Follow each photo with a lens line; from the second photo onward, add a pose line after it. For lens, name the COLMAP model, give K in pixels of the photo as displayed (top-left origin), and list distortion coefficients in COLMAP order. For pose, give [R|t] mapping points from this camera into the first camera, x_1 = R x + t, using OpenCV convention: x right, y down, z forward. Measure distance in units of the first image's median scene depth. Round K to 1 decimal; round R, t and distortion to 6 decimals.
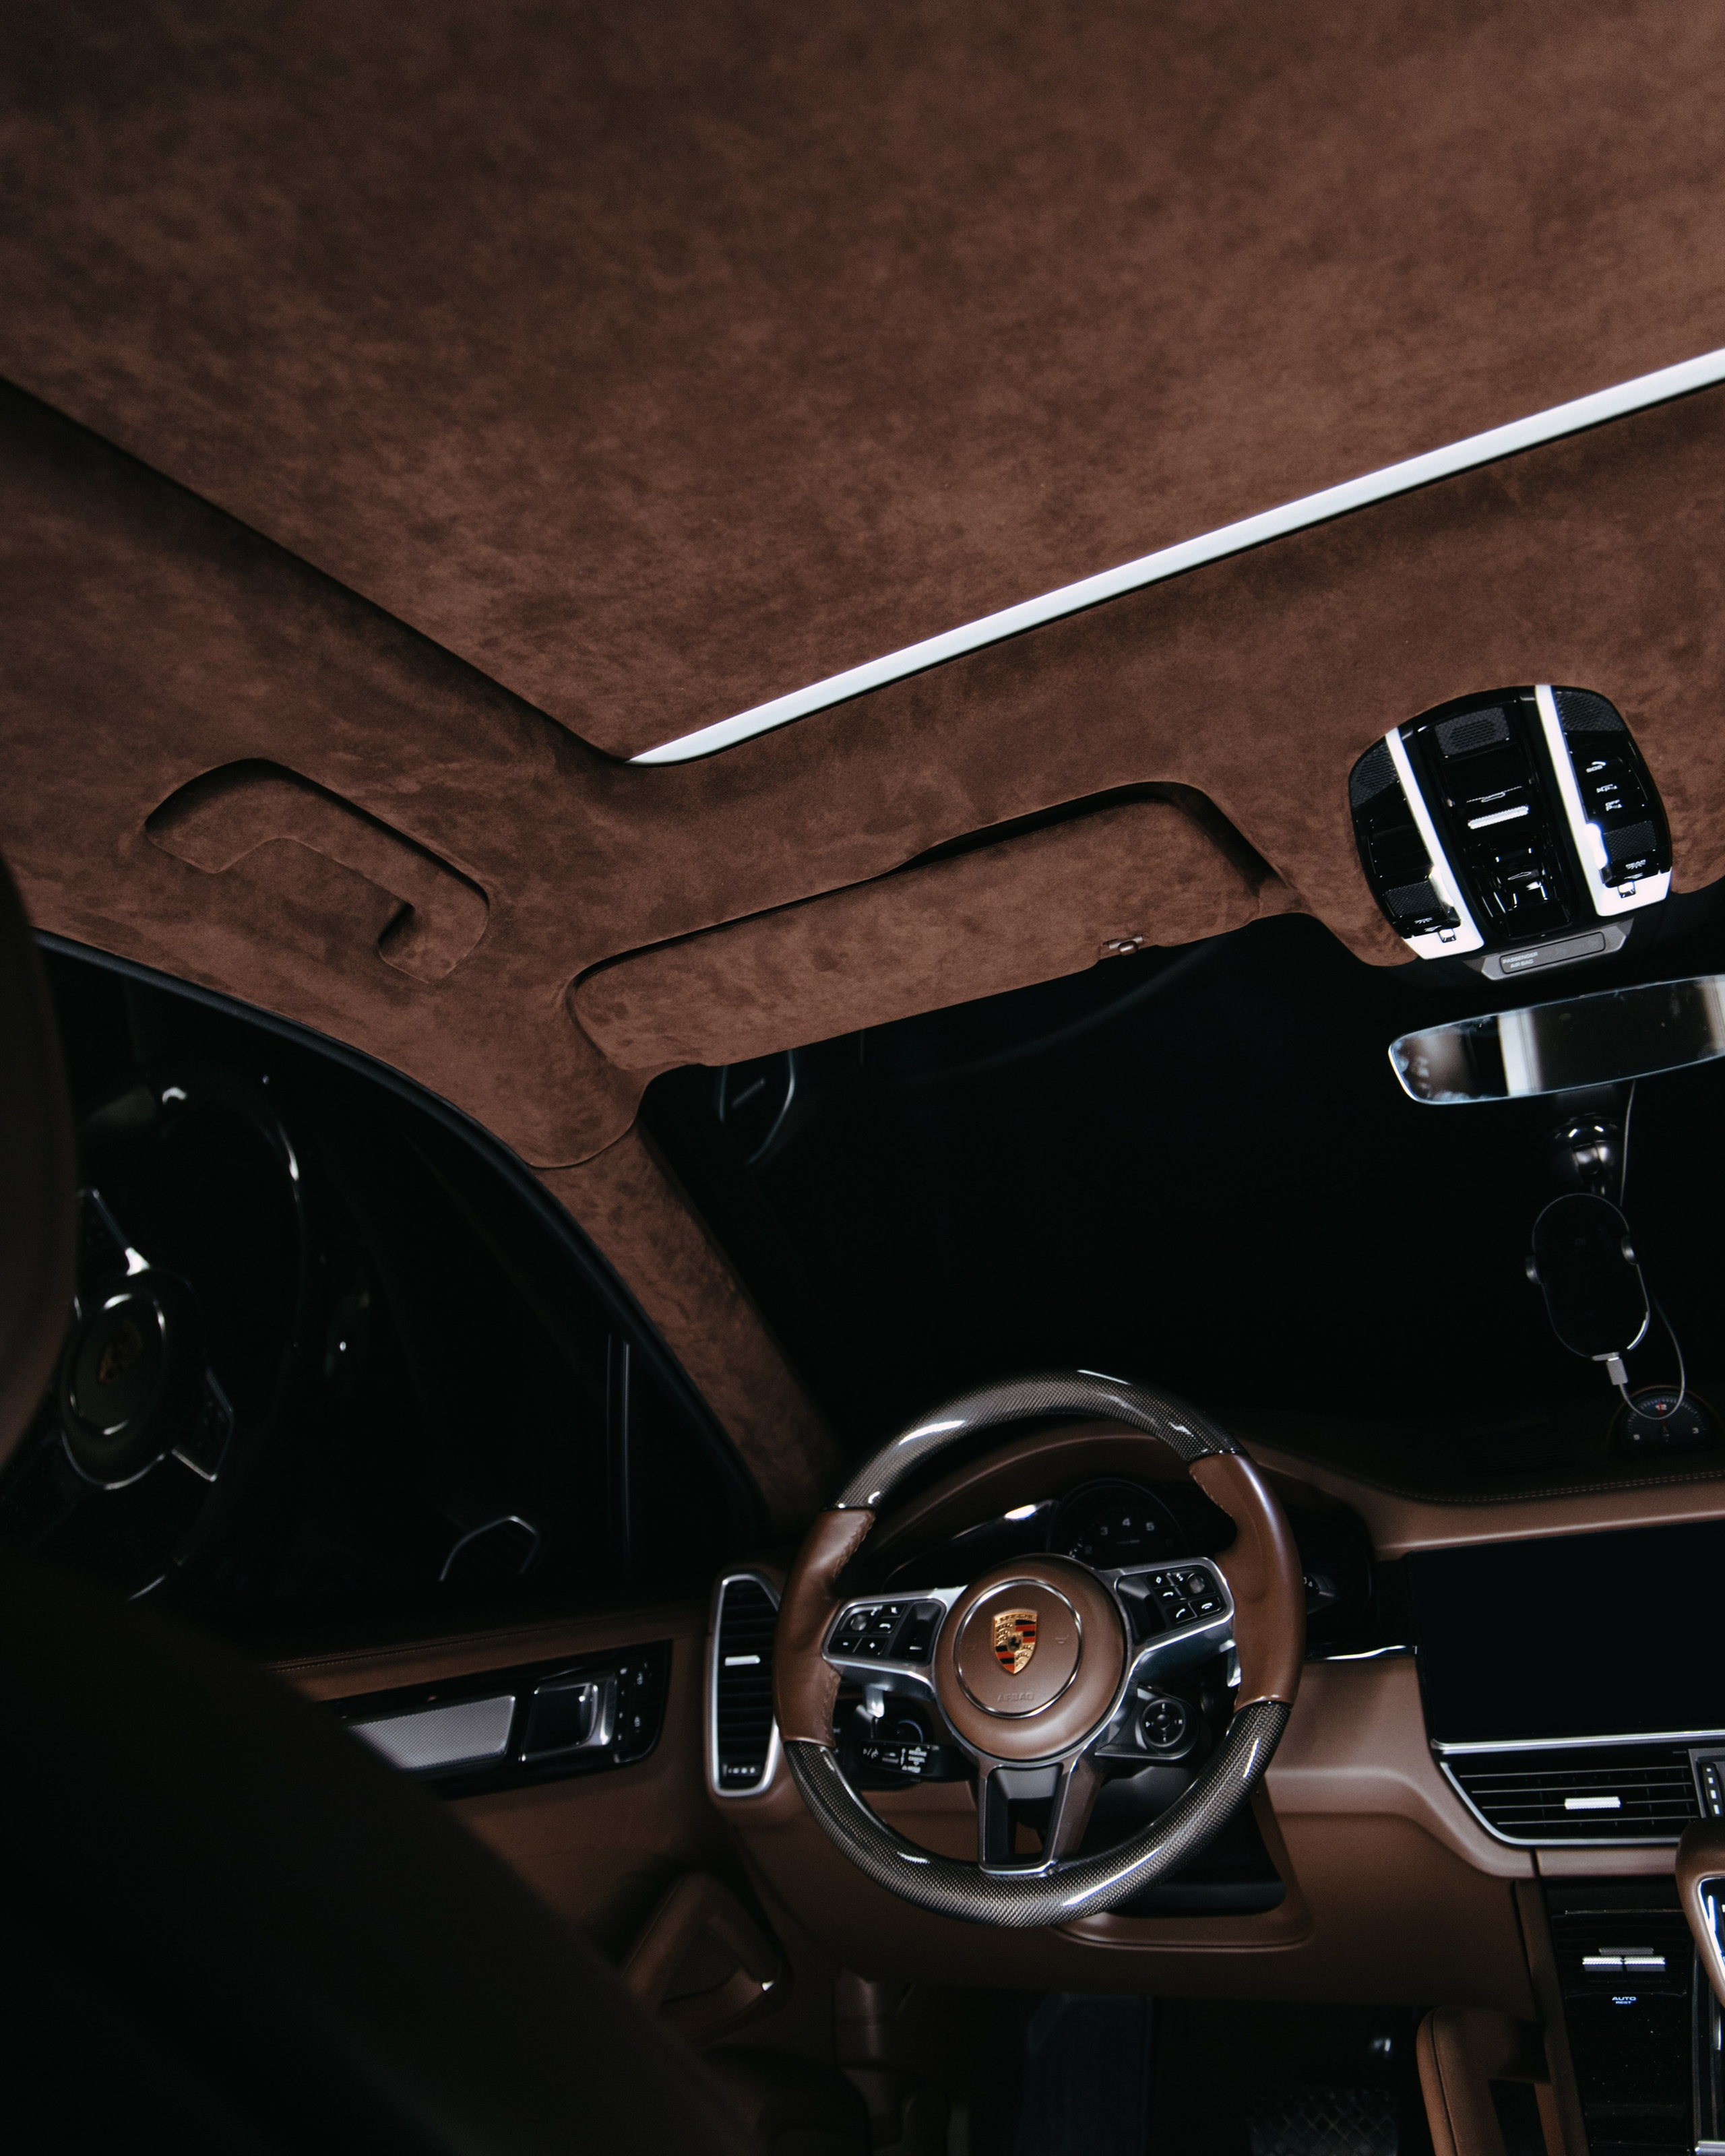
lens RADIAL K [[1803.1, 0, 866.0], [0, 1803.1, 1160.8], [0, 0, 1]] dist [0.030455, -0.023895]
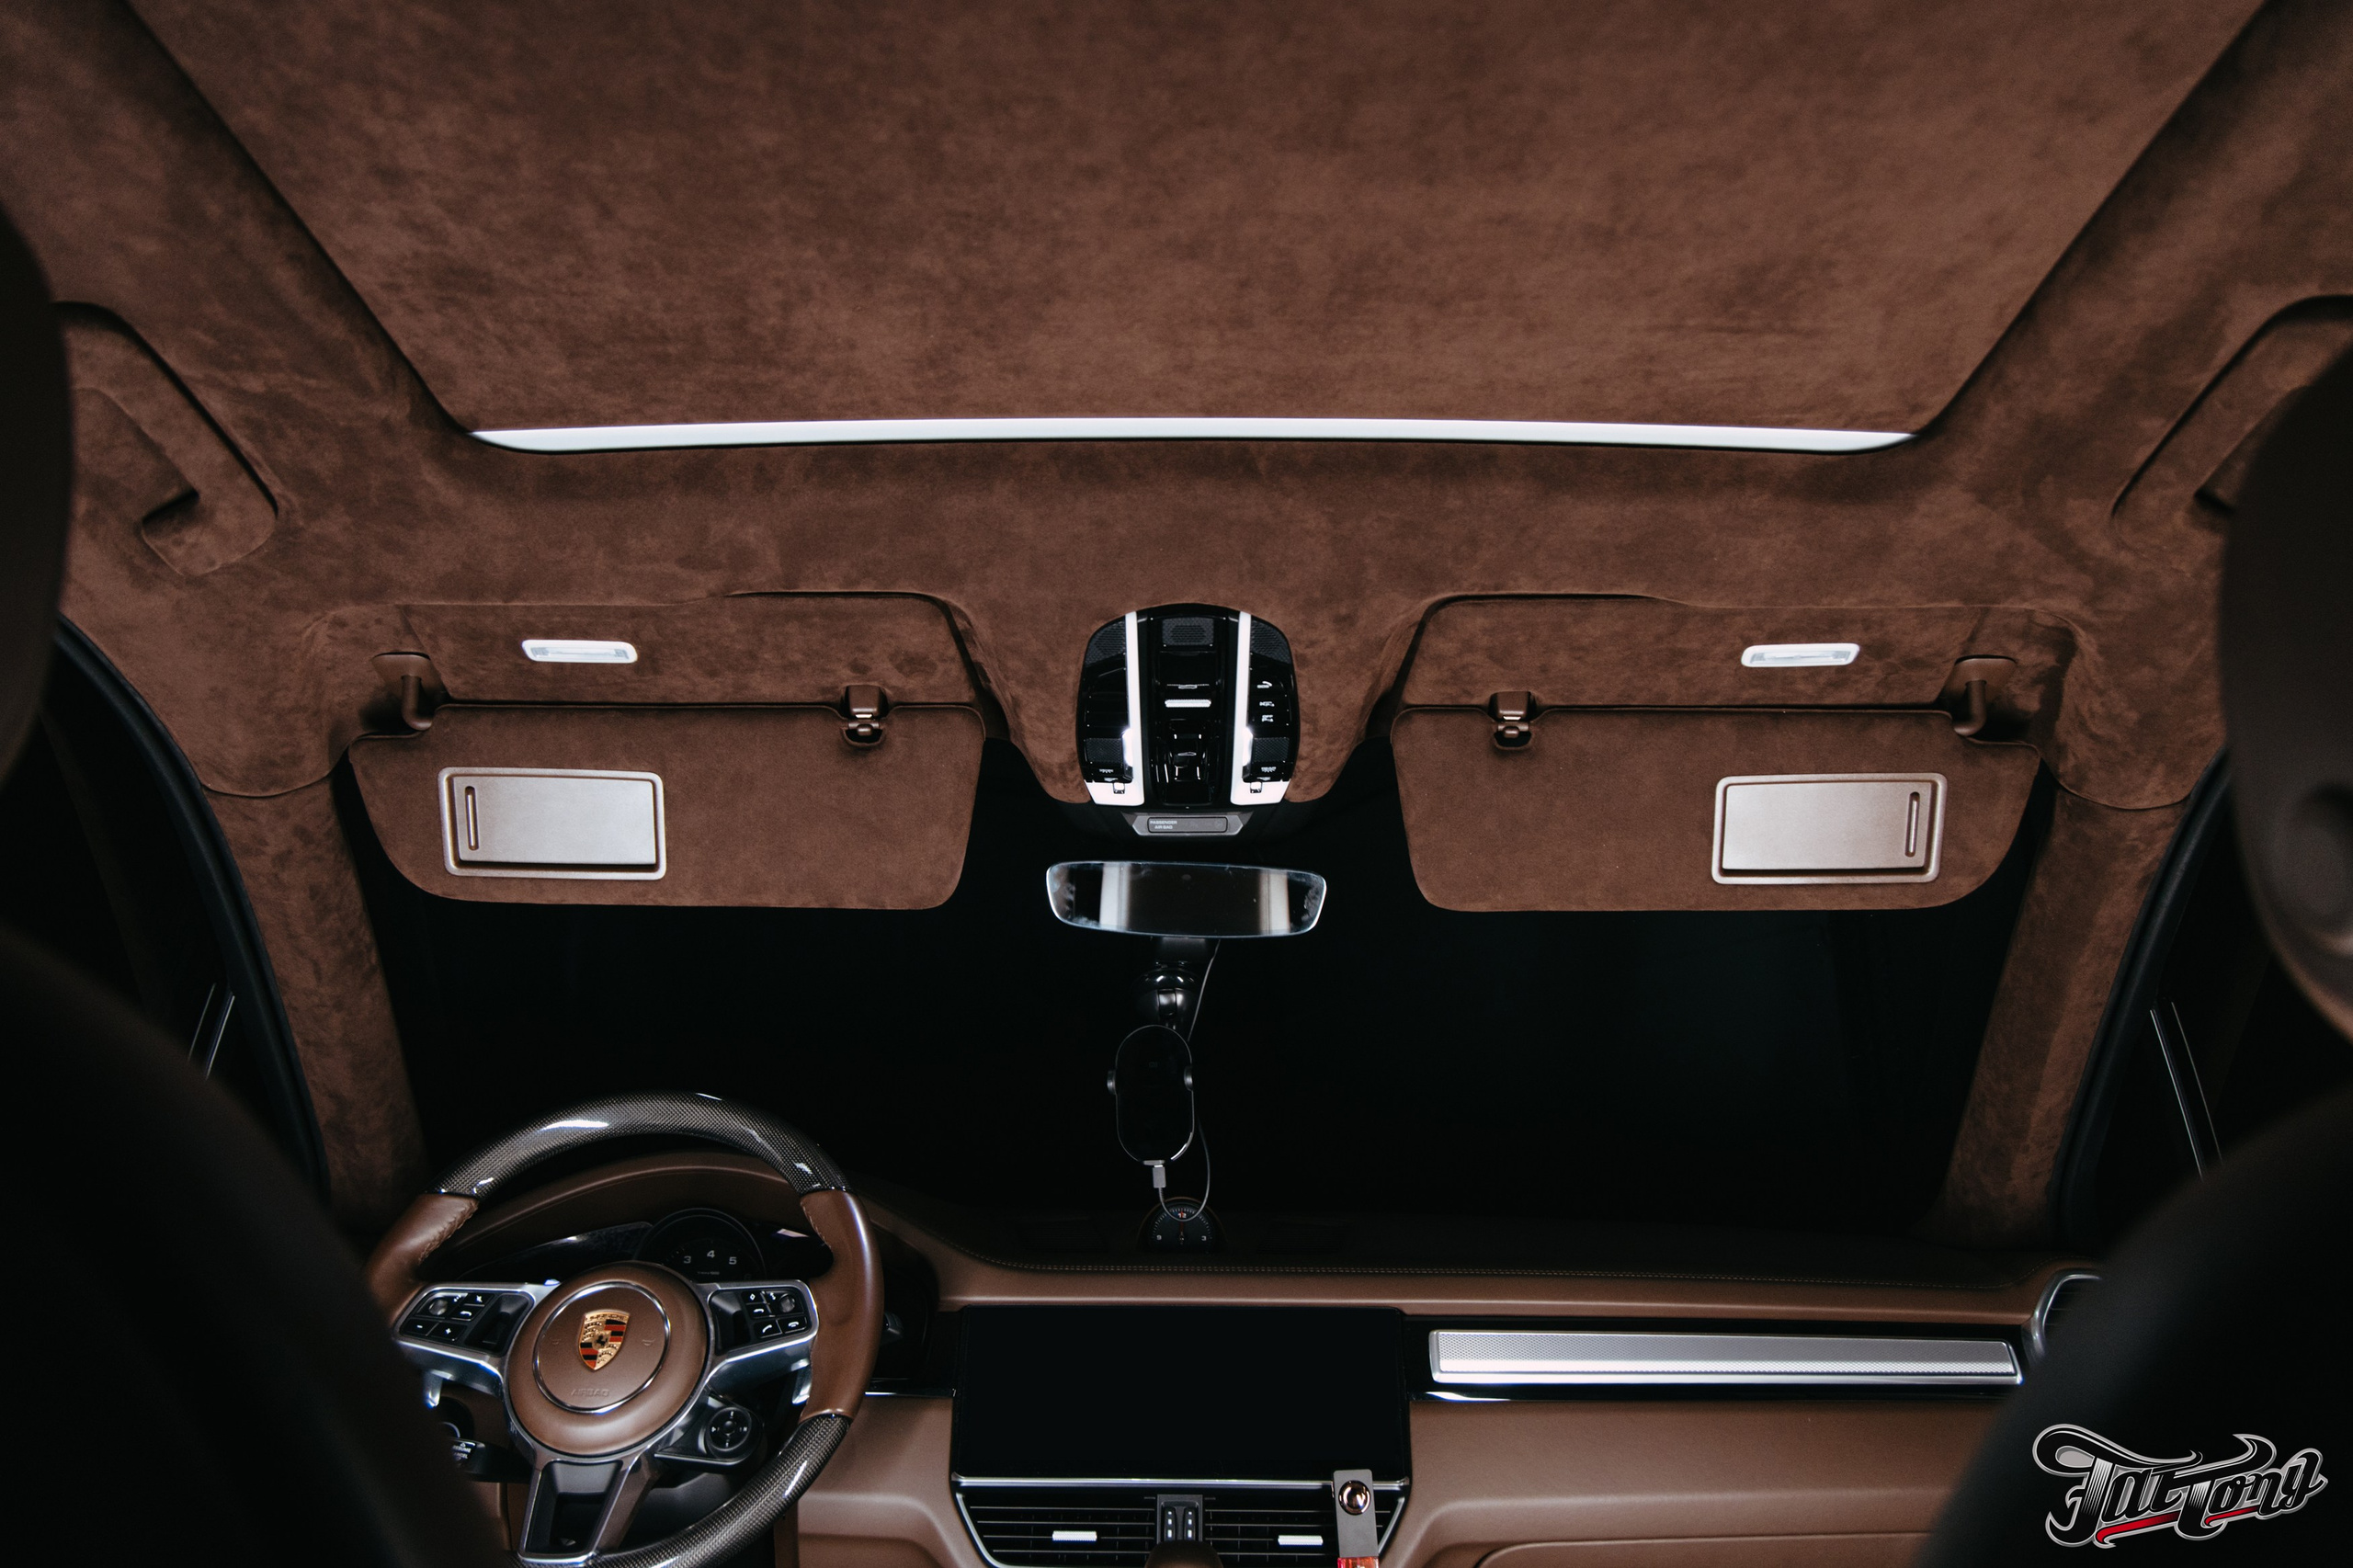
lens RADIAL K [[1754.1, 0, 1176.5], [0, 1754.1, 784.0], [0, 0, 1]] dist [0.035077, 0.003183]
pose [[0.886786, 0.250210, 0.388595, -0.116522], [-0.200520, 0.965817, -0.164282, 0.065821], [-0.416416, 0.067762, 0.906645, -0.101642]]
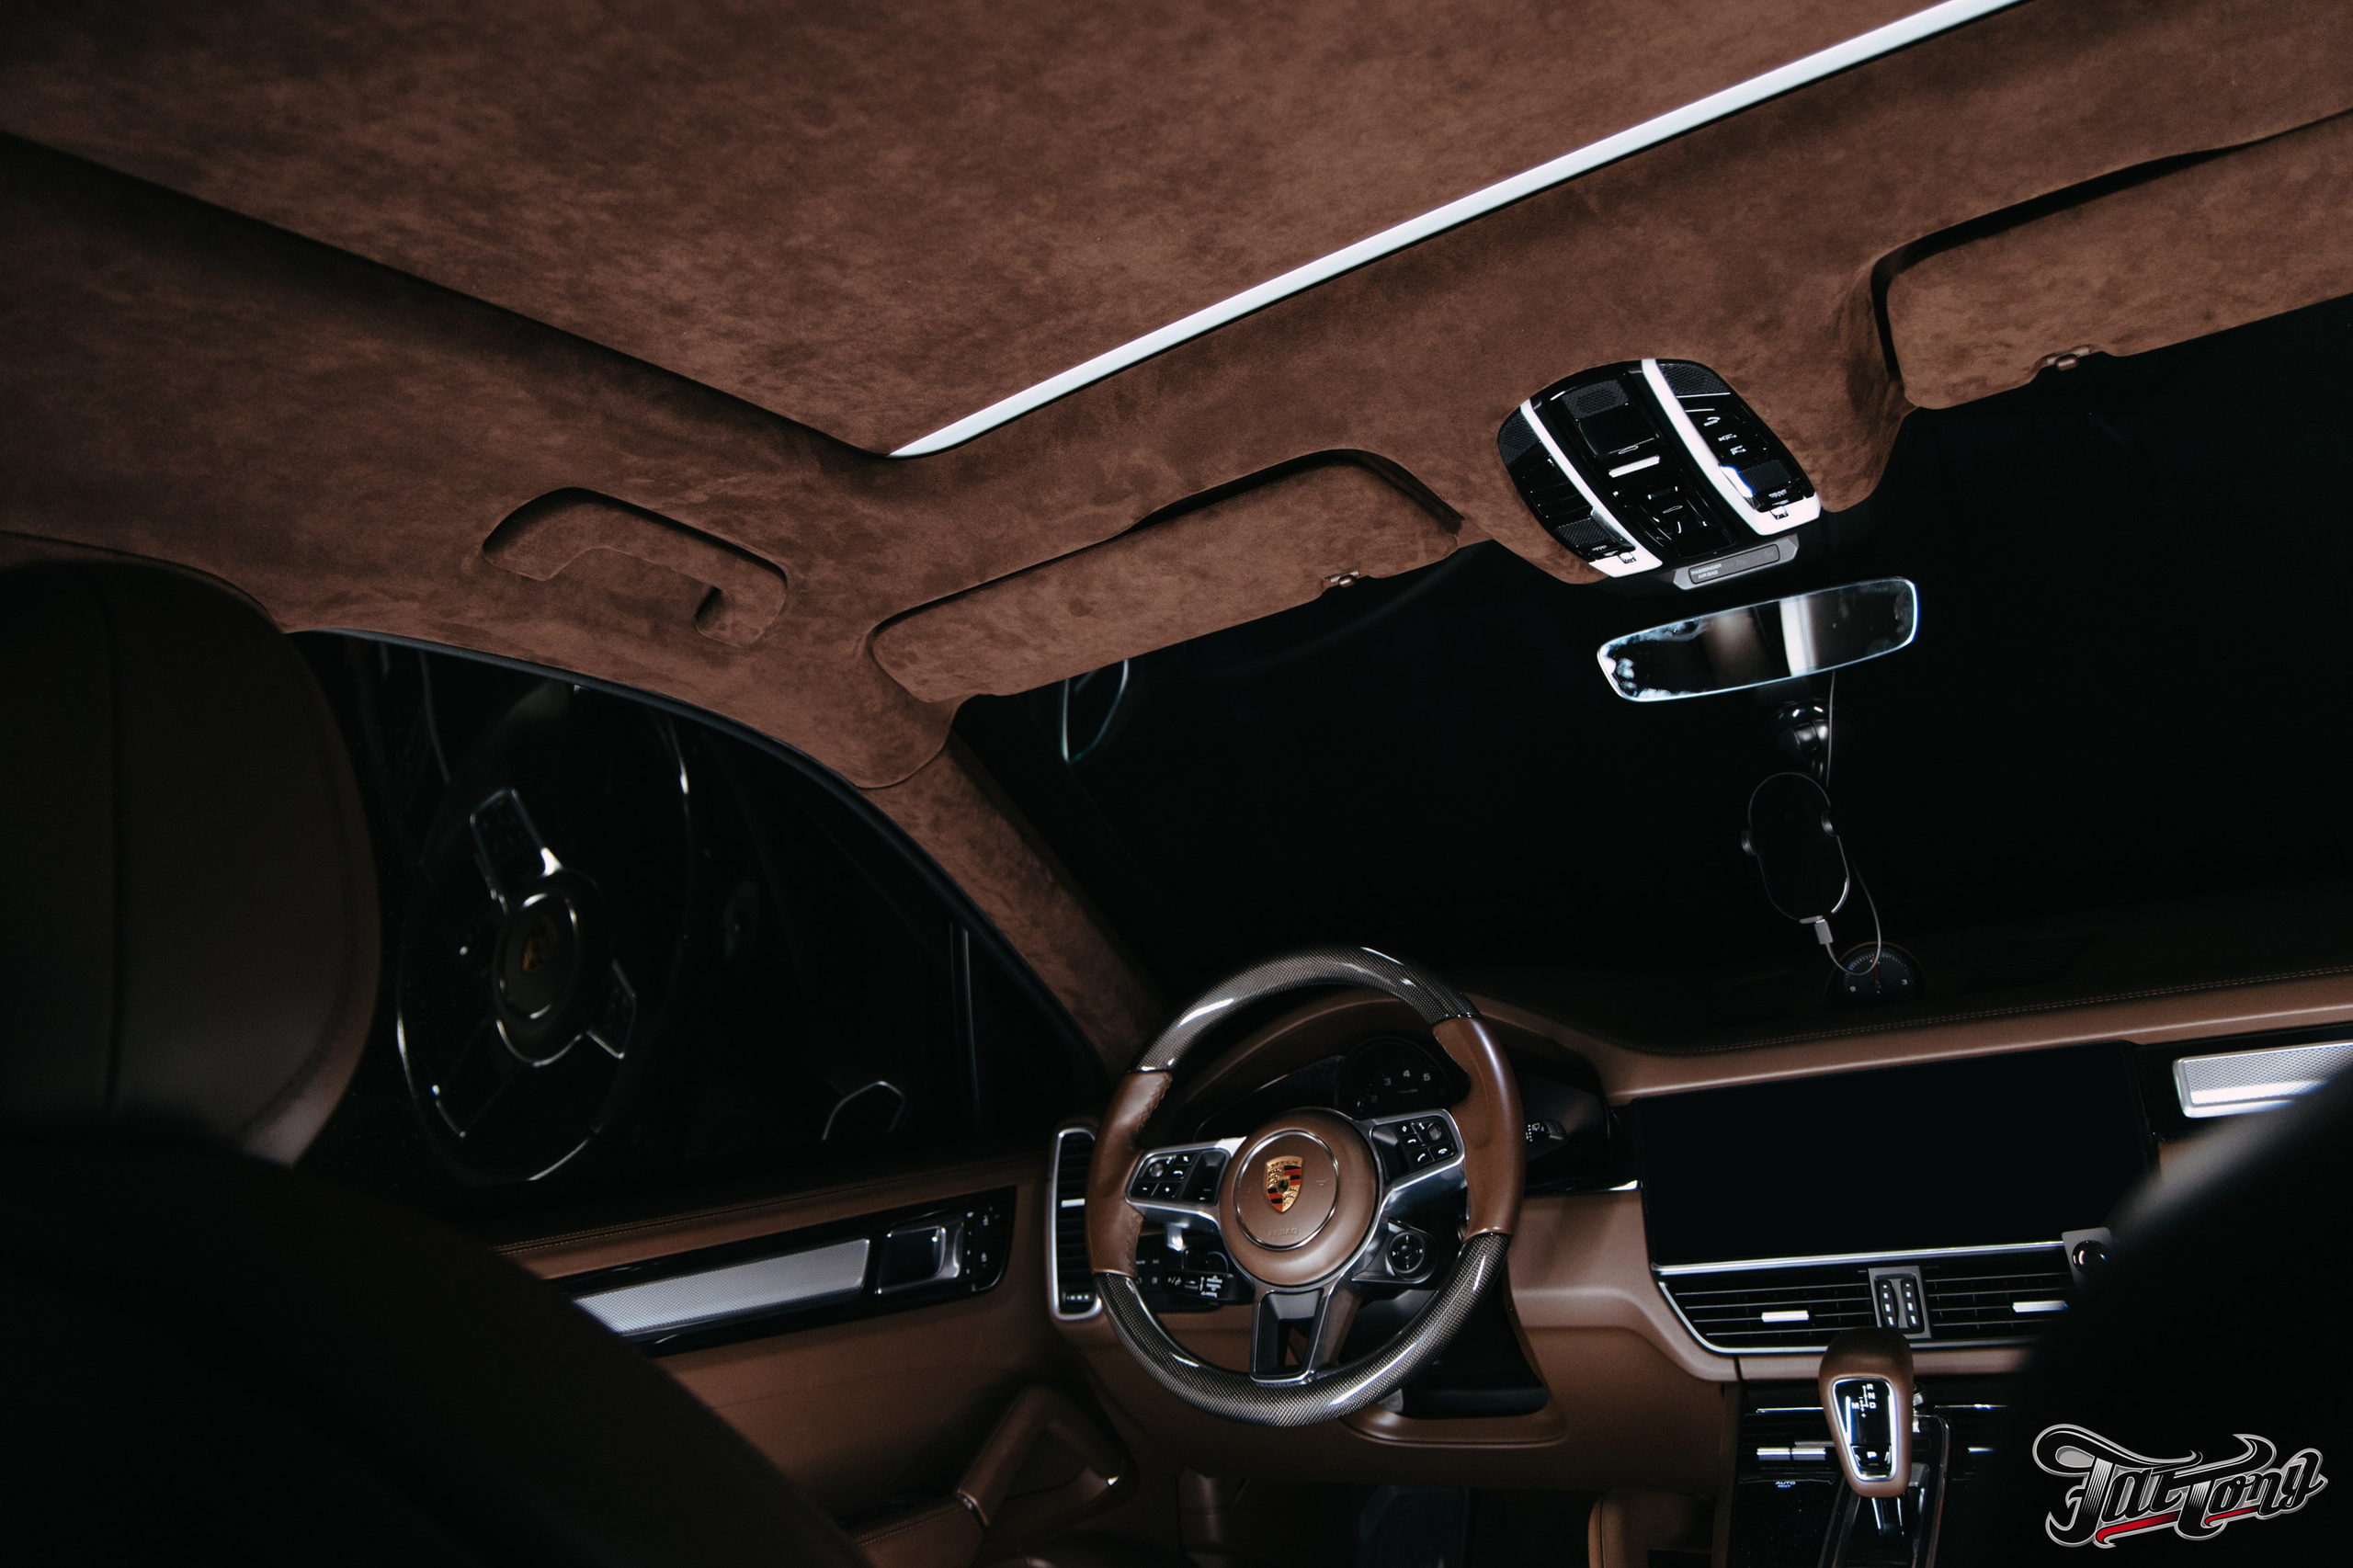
lens RADIAL K [[1795.3, 0, 1176.5], [0, 1795.3, 784.0], [0, 0, 1]] dist [0.031988, 0.001929]
pose [[0.994720, -0.042275, -0.093517, 0.155144], [0.047424, 0.997439, 0.053546, -0.062992], [0.091014, -0.057698, 0.994177, -0.154928]]
